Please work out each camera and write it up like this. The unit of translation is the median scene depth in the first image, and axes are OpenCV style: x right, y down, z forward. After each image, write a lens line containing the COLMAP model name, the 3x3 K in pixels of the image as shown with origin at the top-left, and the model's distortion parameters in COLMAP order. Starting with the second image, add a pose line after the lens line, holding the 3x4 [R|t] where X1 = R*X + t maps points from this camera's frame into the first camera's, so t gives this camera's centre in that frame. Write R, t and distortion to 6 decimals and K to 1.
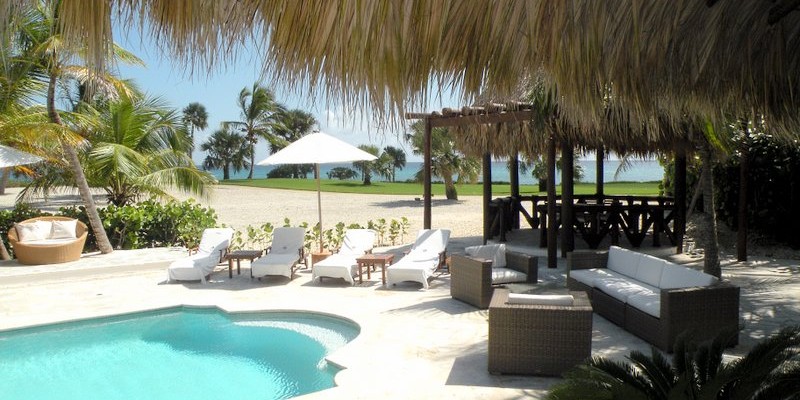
lens RADIAL K [[644.3, 0, 414.3], [0, 644.3, 210.5], [0, 0, 1]] dist [-0.156082, 0.143575]
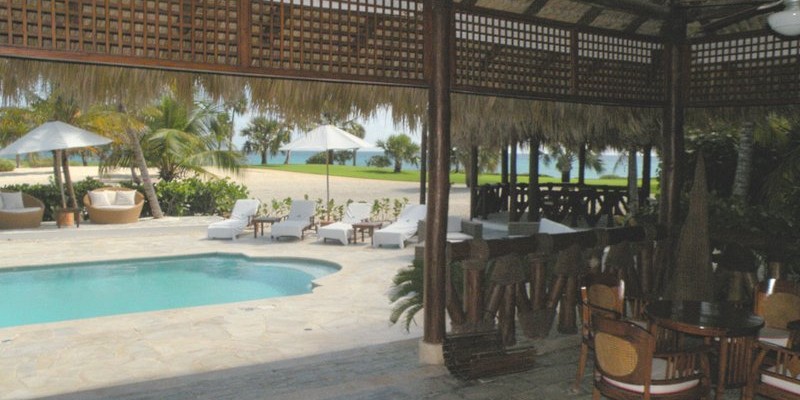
lens RADIAL K [[662.7, 0, 413.2], [0, 662.7, 215.2], [0, 0, 1]] dist [-0.152551, 0.158791]
pose [[0.997280, 0.031224, -0.066766, 0.086404], [-0.029859, 0.999326, 0.021337, 0.018177], [0.067387, -0.019285, 0.997540, -0.222966]]
